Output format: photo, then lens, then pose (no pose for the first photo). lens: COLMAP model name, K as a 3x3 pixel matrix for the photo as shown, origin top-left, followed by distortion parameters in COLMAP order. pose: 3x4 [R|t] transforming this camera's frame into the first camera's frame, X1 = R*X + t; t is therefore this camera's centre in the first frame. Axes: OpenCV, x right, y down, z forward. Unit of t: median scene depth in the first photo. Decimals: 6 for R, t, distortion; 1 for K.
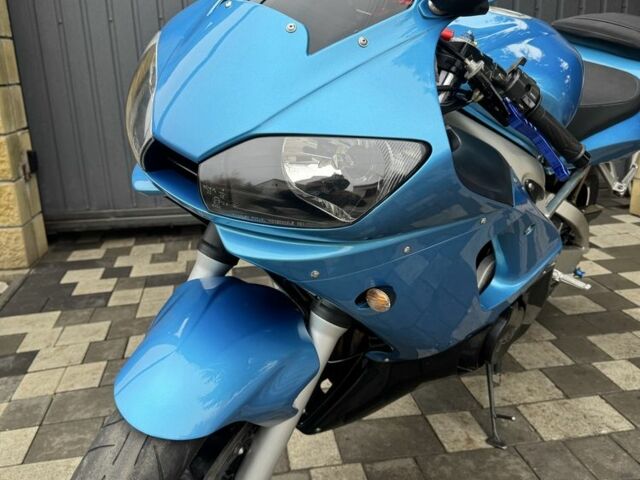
lens RADIAL K [[606.2, 0, 320.0], [0, 606.2, 240.0], [0, 0, 1]] dist [0.054553, -0.113899]
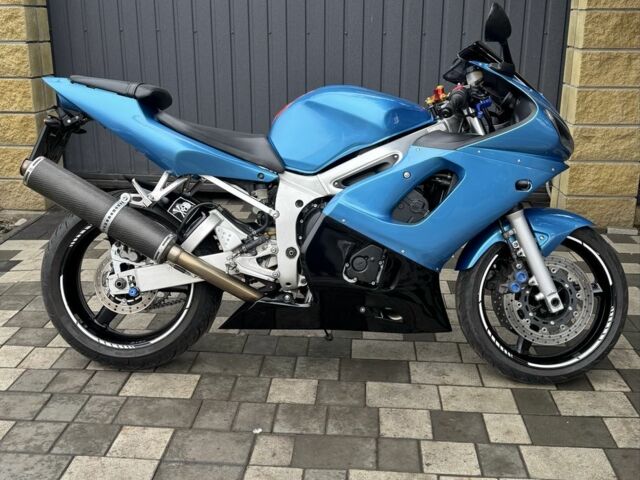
lens RADIAL K [[700.5, 0, 318.8], [0, 700.5, 222.7], [0, 0, 1]] dist [0.209386, -0.498029]
pose [[0.973725, 0.099259, -0.204957, 0.486712], [-0.099866, 0.994973, 0.007409, -0.000238], [0.204662, 0.013253, 0.978743, -0.474883]]
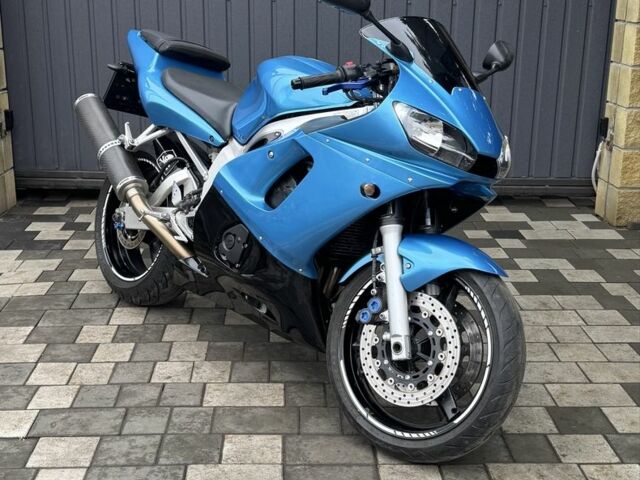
lens RADIAL K [[904.7, 0, 342.7], [0, 904.7, 239.0], [0, 0, 1]] dist [0.170134, -0.326439]
pose [[0.993804, 0.077548, -0.079626, 0.300165], [-0.078657, 0.996842, -0.010889, 0.059881], [0.078530, 0.017085, 0.996765, -0.657822]]
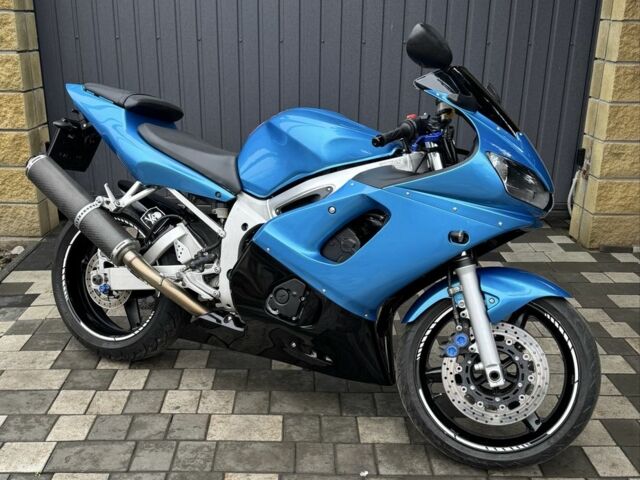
lens RADIAL K [[729.3, 0, 310.5], [0, 729.3, 289.4], [0, 0, 1]] dist [0.166570, -0.349172]
pose [[0.988416, 0.093791, -0.119322, 0.290433], [-0.084969, 0.993404, 0.076995, -0.012854], [0.125756, -0.065964, 0.989866, -0.497794]]
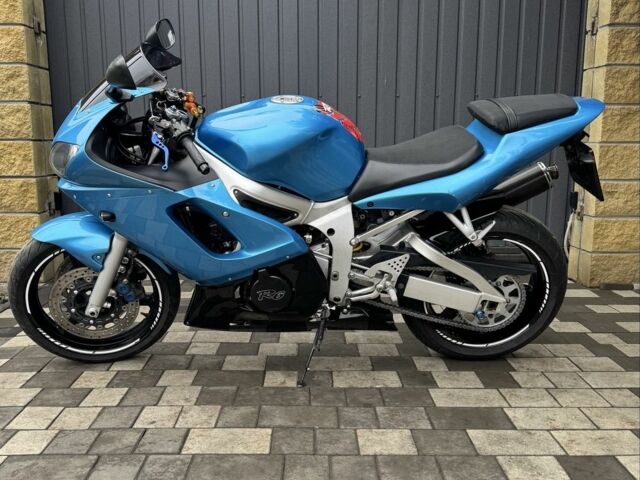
lens RADIAL K [[653.3, 0, 322.3], [0, 653.3, 268.5], [0, 0, 1]] dist [0.196366, -0.441656]
pose [[0.989322, 0.061969, -0.131914, 0.301707], [-0.074262, 0.993133, -0.090404, 0.108920], [0.125406, 0.099234, 0.987130, -0.326660]]
